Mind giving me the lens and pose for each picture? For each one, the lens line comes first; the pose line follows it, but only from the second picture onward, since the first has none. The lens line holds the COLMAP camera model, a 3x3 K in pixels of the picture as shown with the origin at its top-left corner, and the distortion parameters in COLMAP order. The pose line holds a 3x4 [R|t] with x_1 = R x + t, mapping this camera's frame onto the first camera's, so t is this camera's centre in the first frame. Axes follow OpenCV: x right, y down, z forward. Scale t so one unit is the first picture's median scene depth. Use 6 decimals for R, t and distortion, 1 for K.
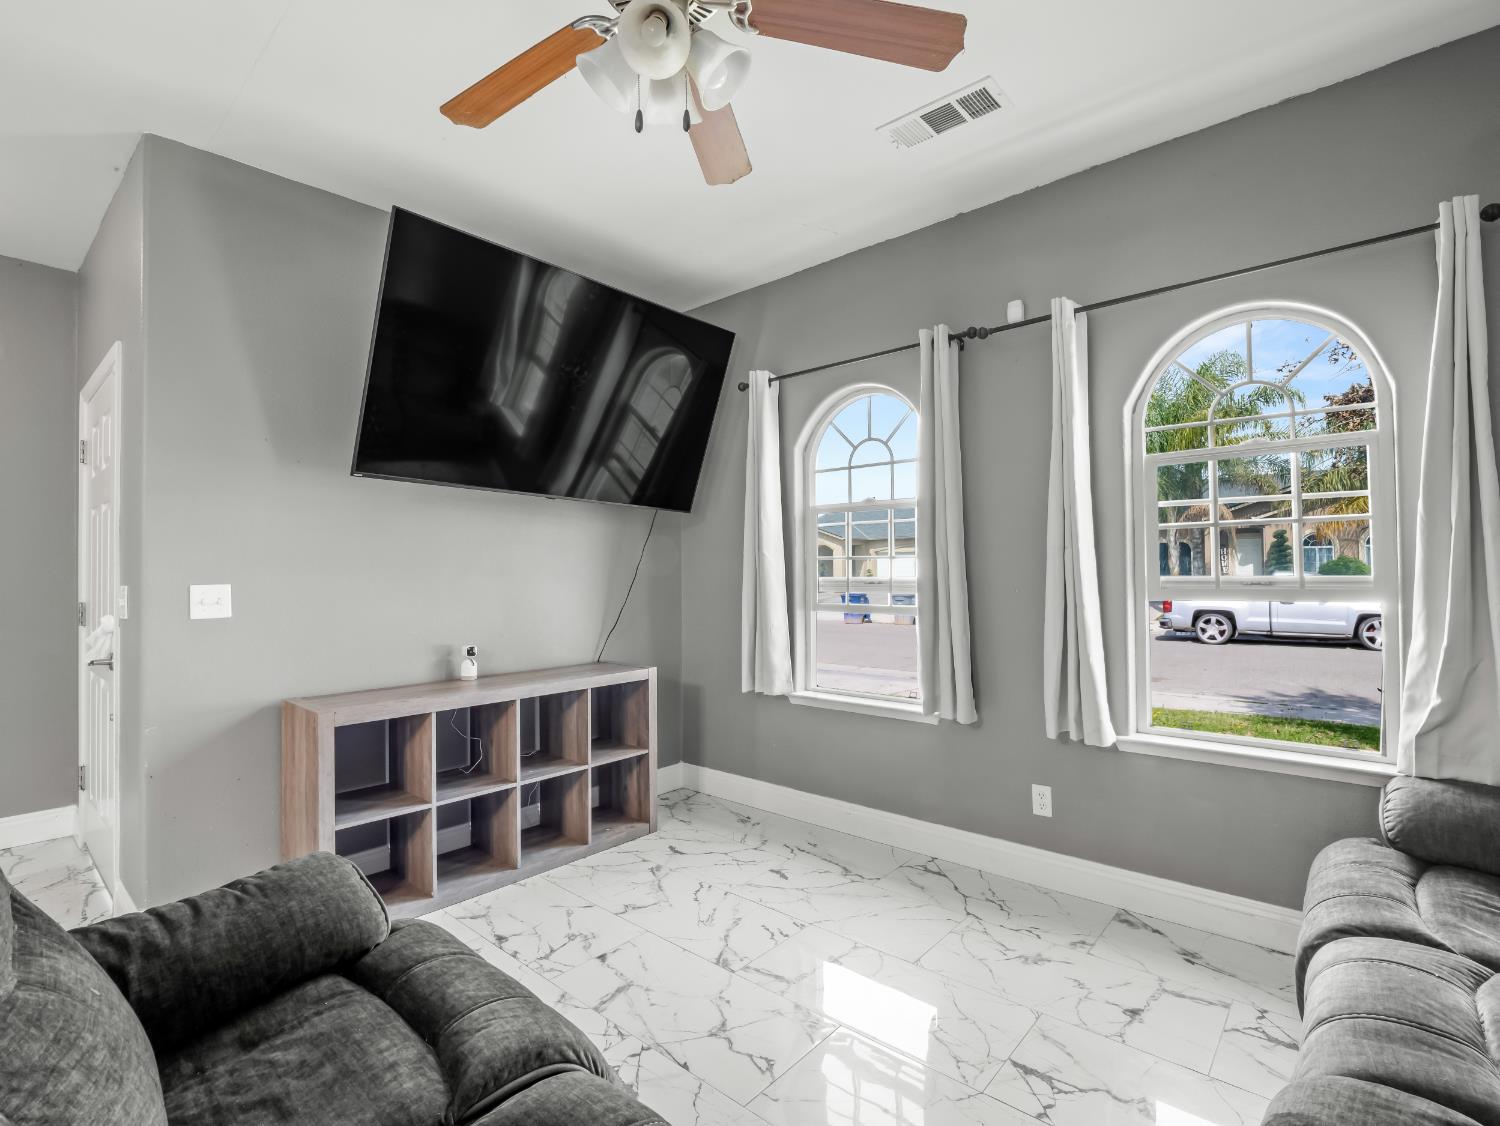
lens RADIAL K [[725.7, 0, 748.5], [0, 725.7, 564.4], [0, 0, 1]] dist [-0.019342, 0.000014]
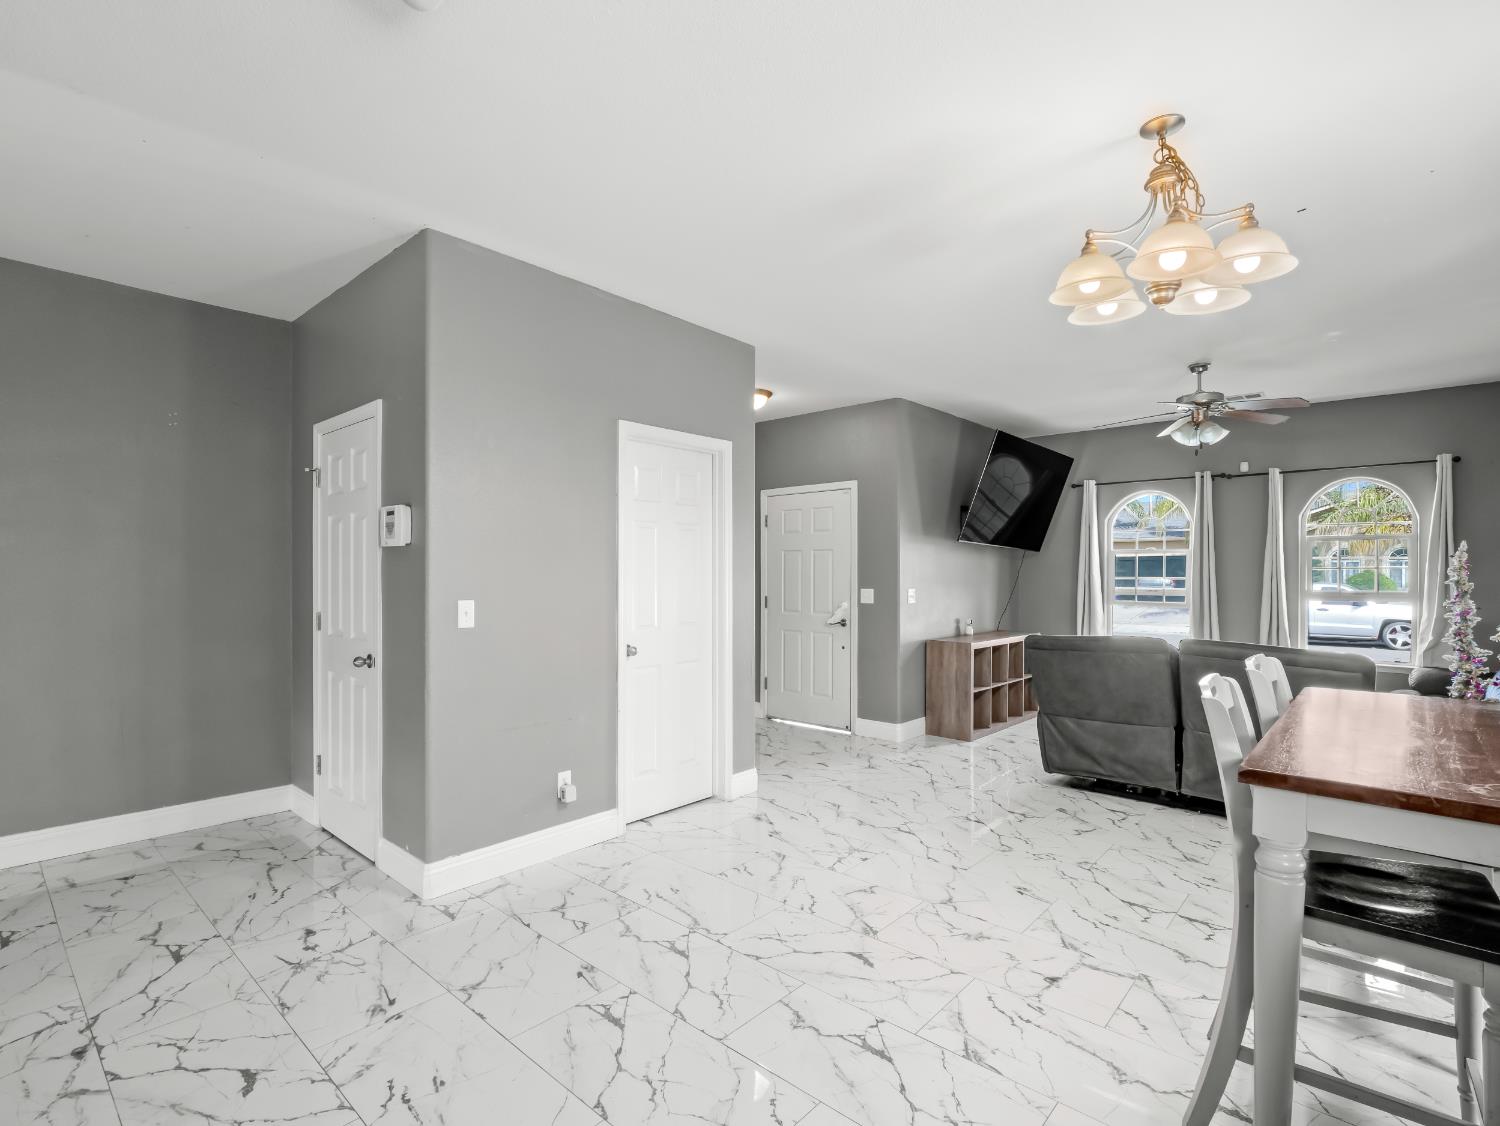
lens RADIAL K [[725.7, 0, 752.2], [0, 725.7, 579.6], [0, 0, 1]] dist [-0.019342, 0.000014]
pose [[0.999841, 0.013067, -0.012144, -1.024868], [-0.012849, 0.999758, 0.017832, -0.029010], [0.012374, -0.017673, 0.999767, -1.124029]]
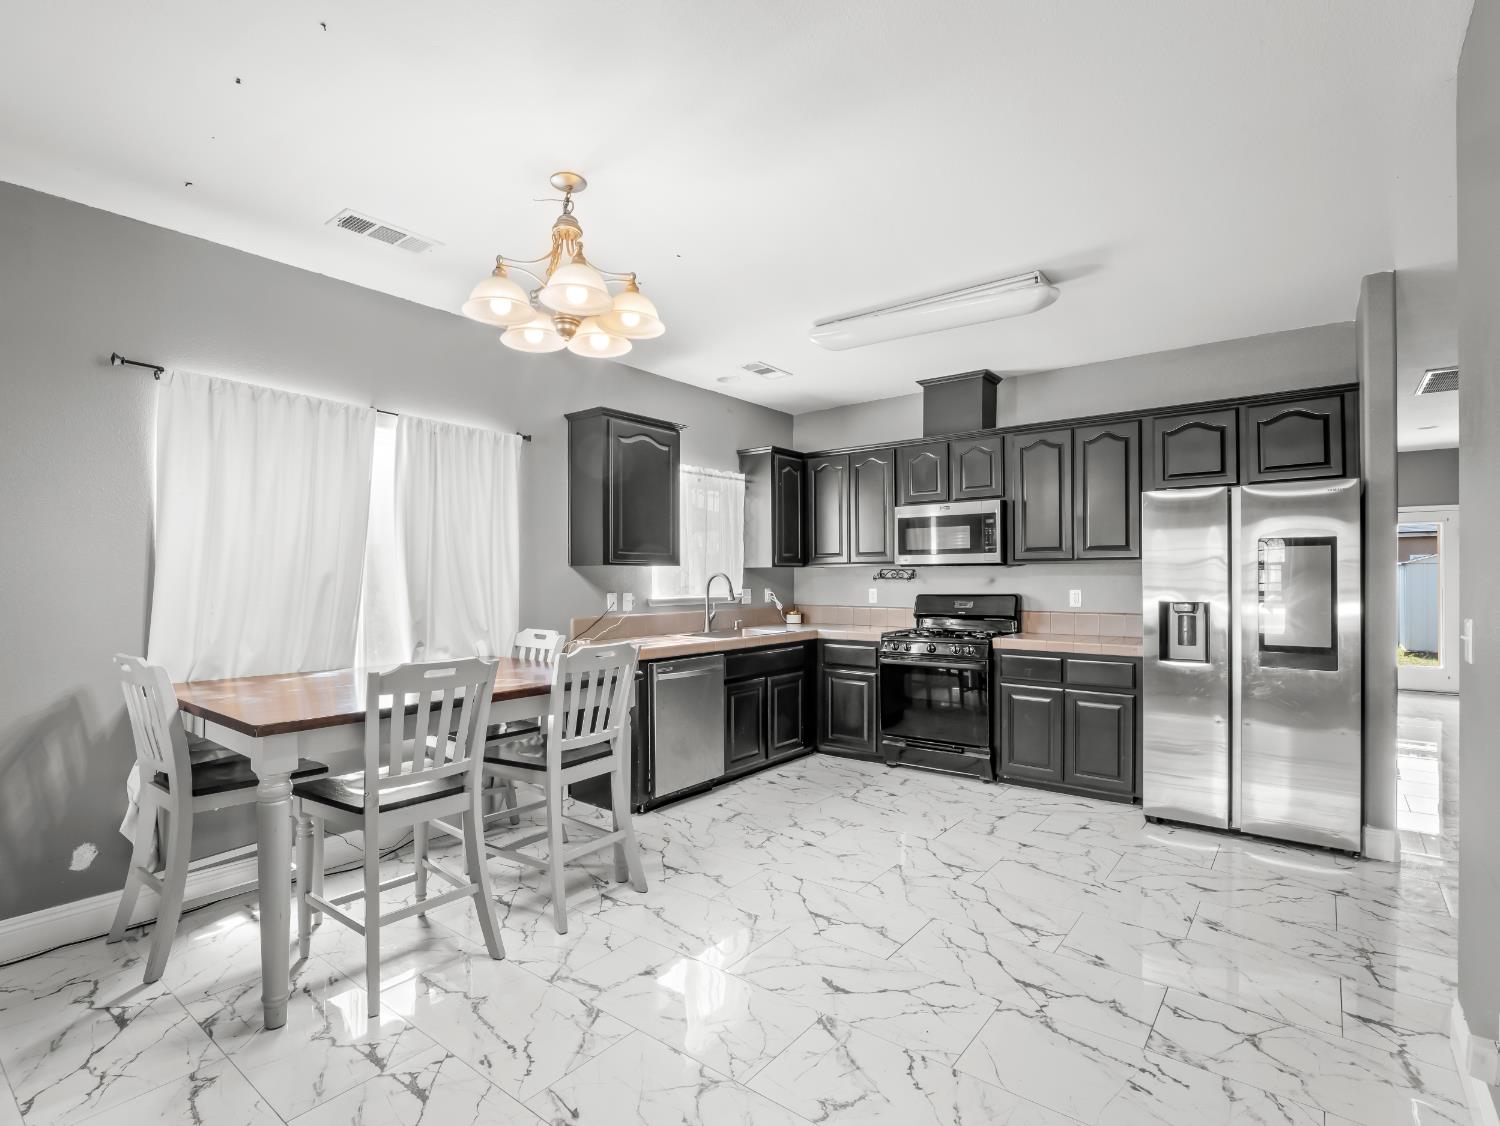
lens RADIAL K [[744.8, 0, 741.2], [0, 744.8, 575.7], [0, 0, 1]] dist [-0.015424, -0.003671]
pose [[-0.998950, 0.013760, -0.043691, -0.776731], [0.014101, 0.999873, -0.007490, -0.019923], [0.043582, -0.008098, -0.999017, 0.479763]]
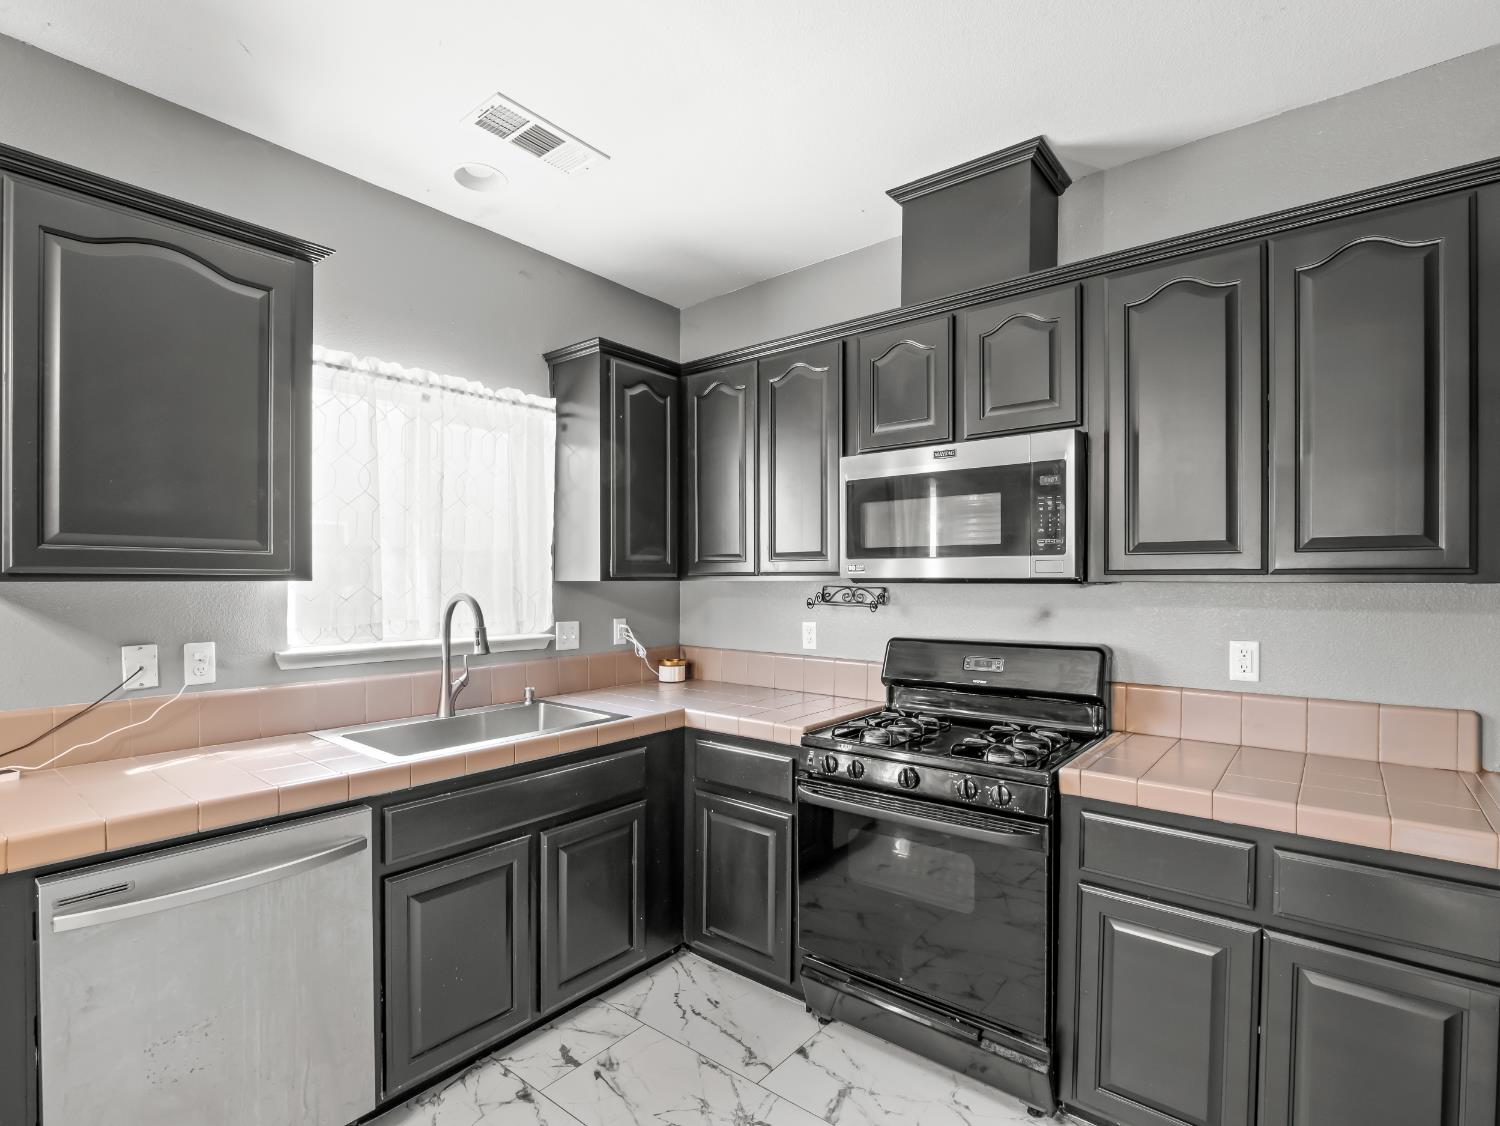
lens RADIAL K [[725.7, 0, 749.0], [0, 725.7, 582.9], [0, 0, 1]] dist [-0.019342, 0.000014]
pose [[-0.999403, 0.006618, -0.033922, -1.087114], [0.006707, 0.999974, -0.002488, -0.047915], [0.033904, -0.002714, -0.999421, -0.448806]]
